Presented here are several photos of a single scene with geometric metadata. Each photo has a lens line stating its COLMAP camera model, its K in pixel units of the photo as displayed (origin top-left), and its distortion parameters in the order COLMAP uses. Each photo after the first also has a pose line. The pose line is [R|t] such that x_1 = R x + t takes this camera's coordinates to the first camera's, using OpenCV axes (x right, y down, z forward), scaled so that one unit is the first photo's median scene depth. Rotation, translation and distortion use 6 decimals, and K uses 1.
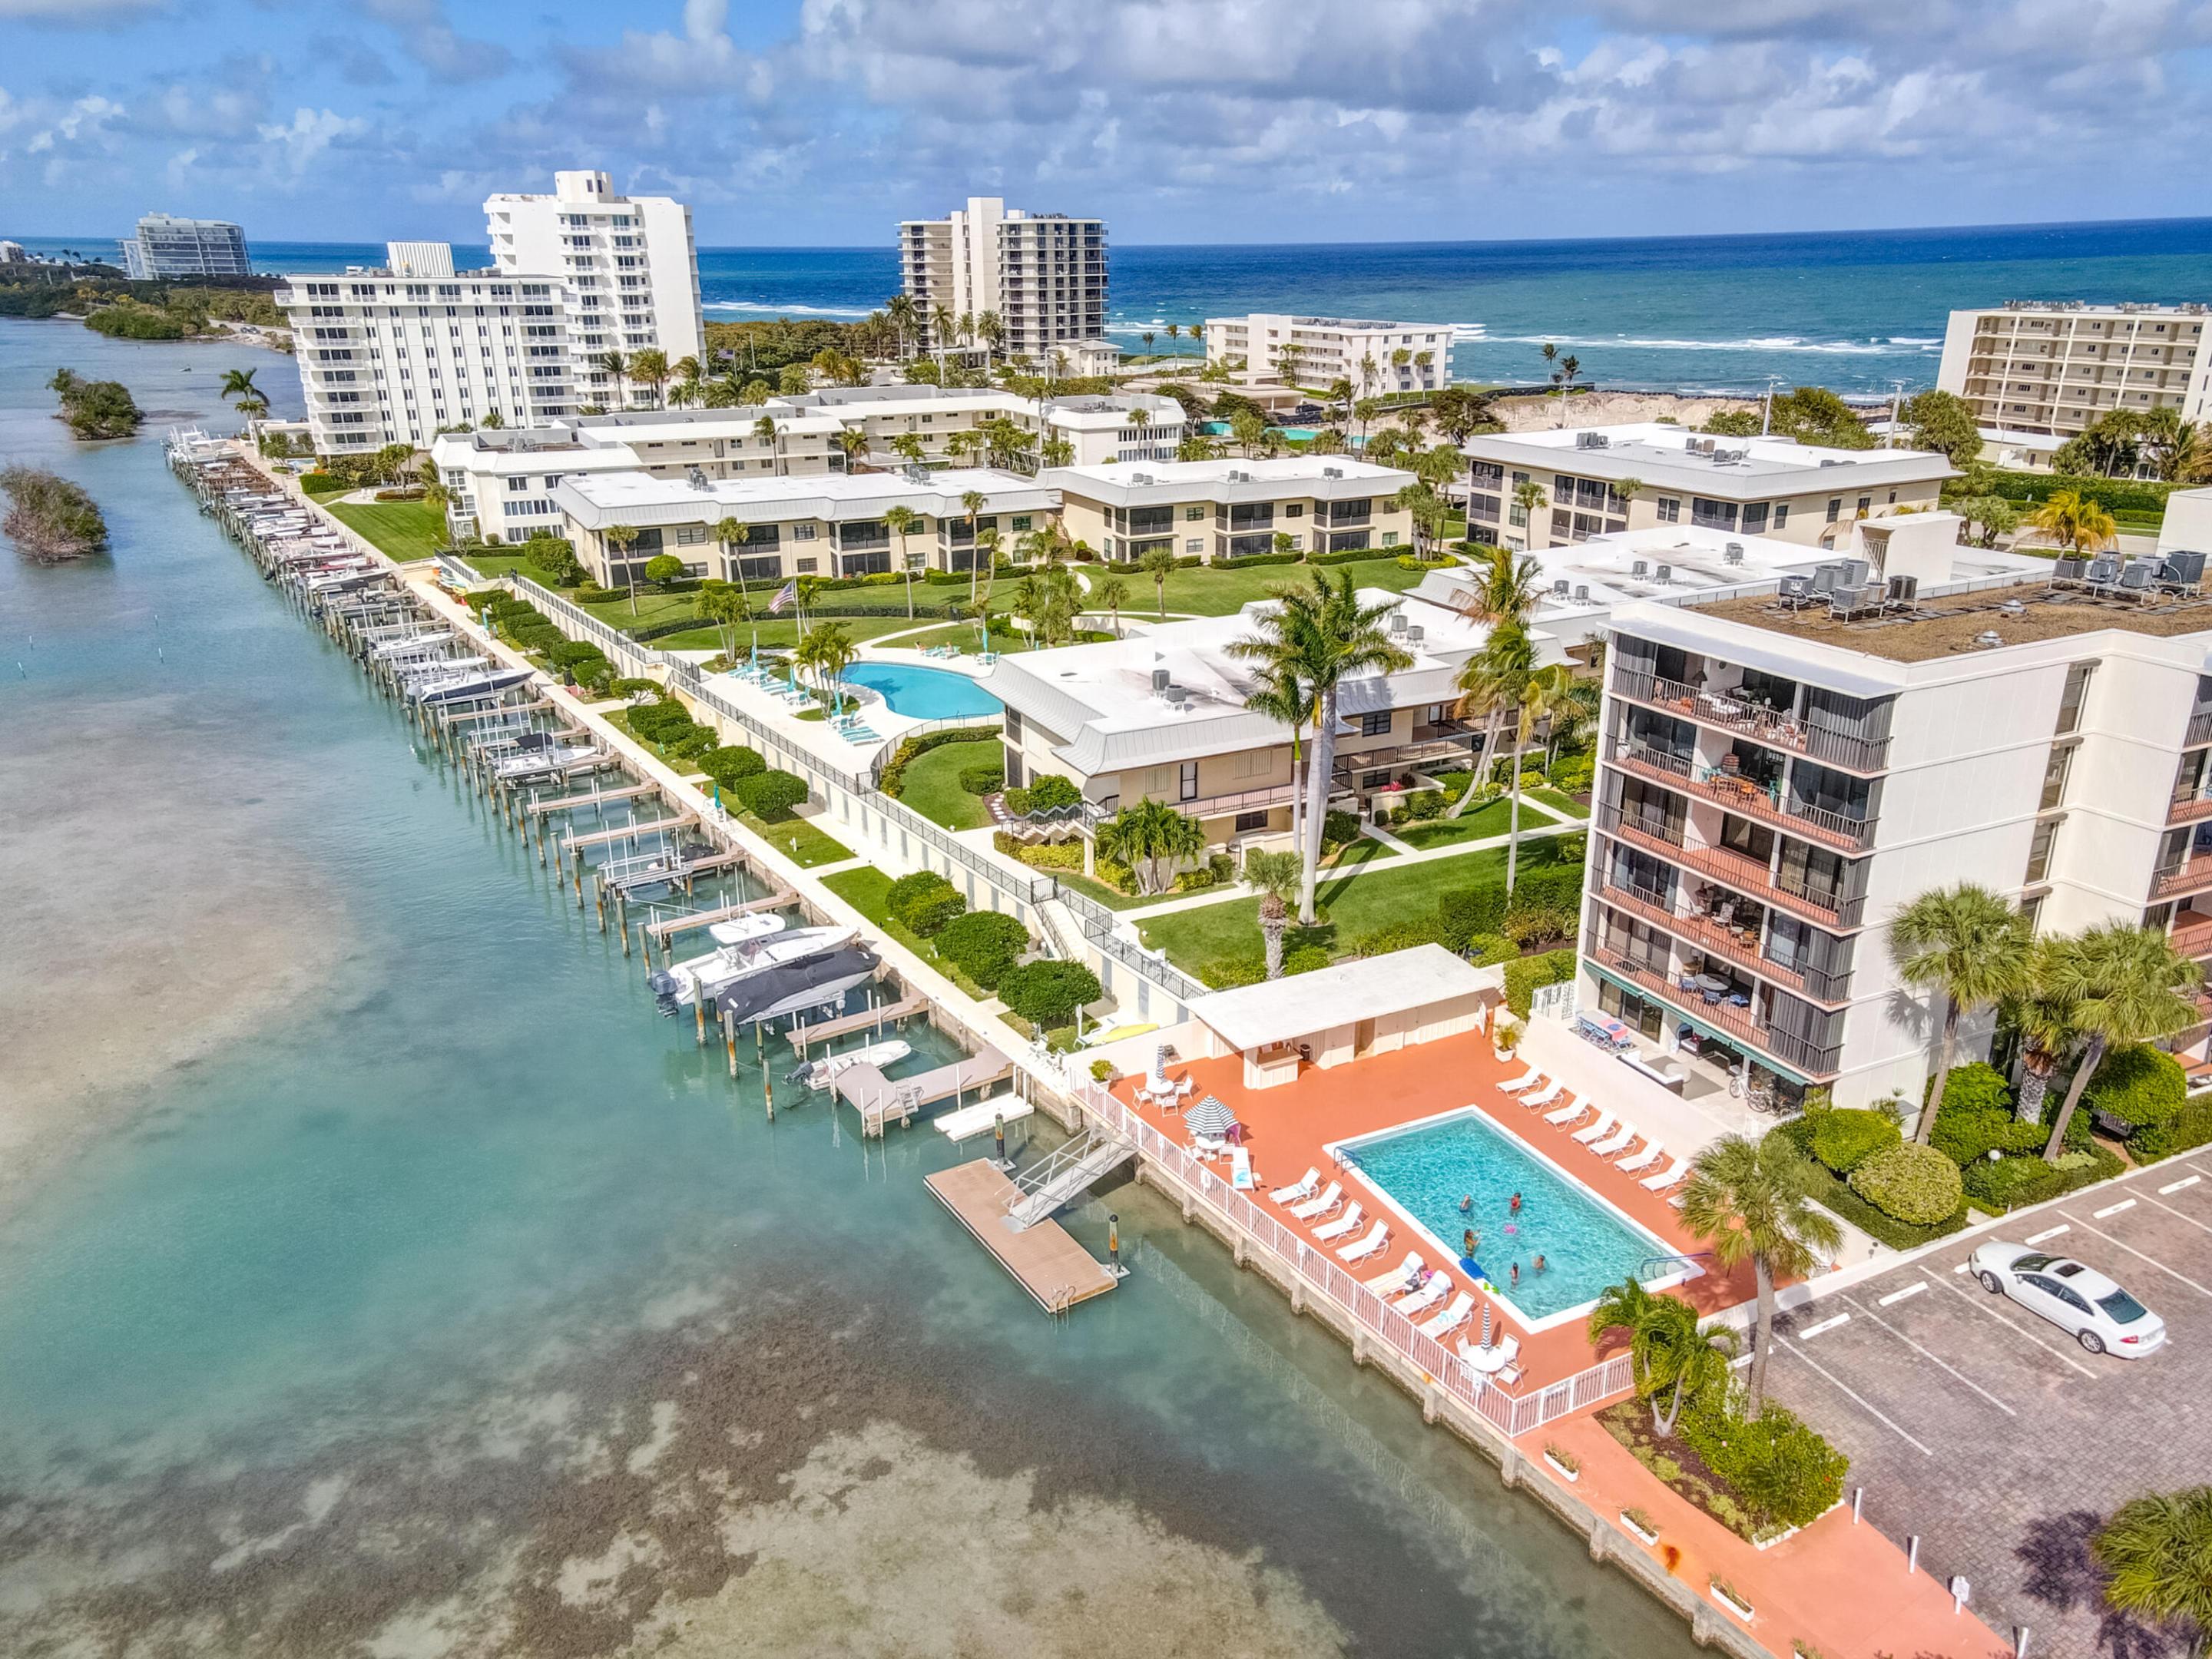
lens RADIAL K [[1645.2, 0, 1106.0], [0, 1645.2, 829.5], [0, 0, 1]] dist [0.065716, 0.006827]
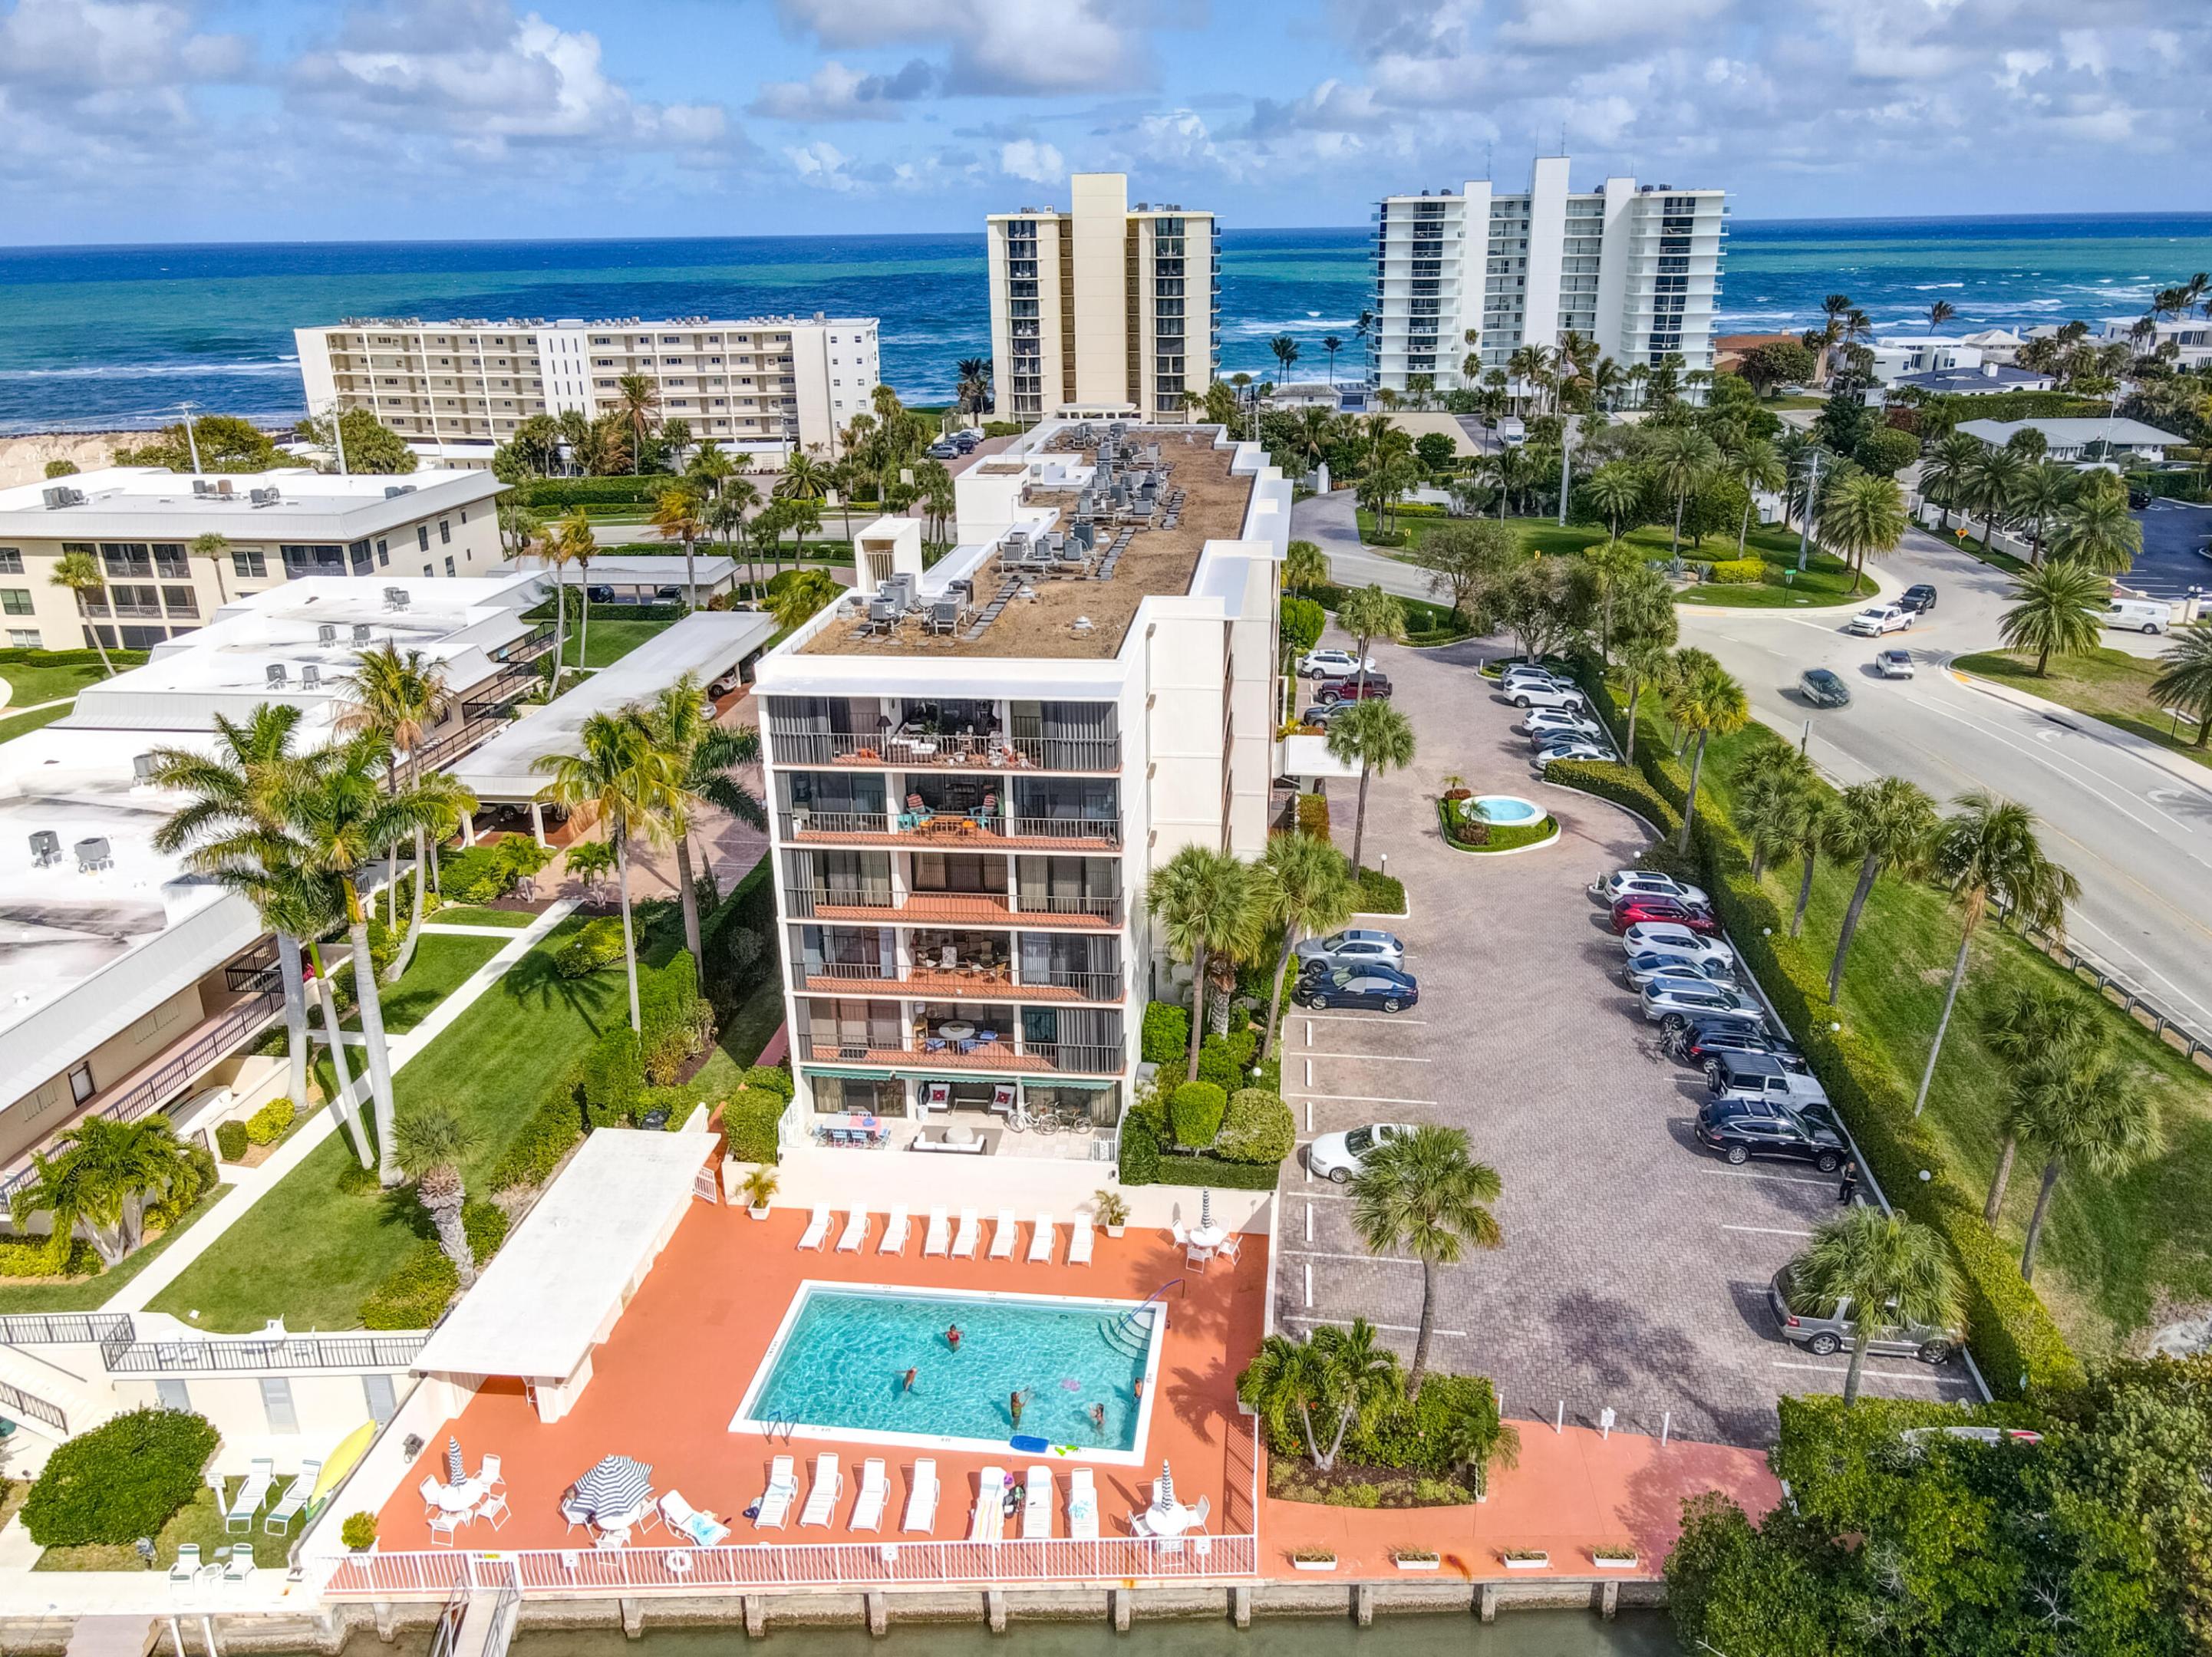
lens RADIAL K [[1631.6, 0, 1123.1], [0, 1631.6, 833.8], [0, 0, 1]] dist [0.004949, 0.010170]
pose [[0.524379, -0.291490, 0.800038, -0.263761], [0.290501, 0.944450, 0.153699, -0.115547], [-0.800397, 0.151816, 0.579928, 0.336256]]
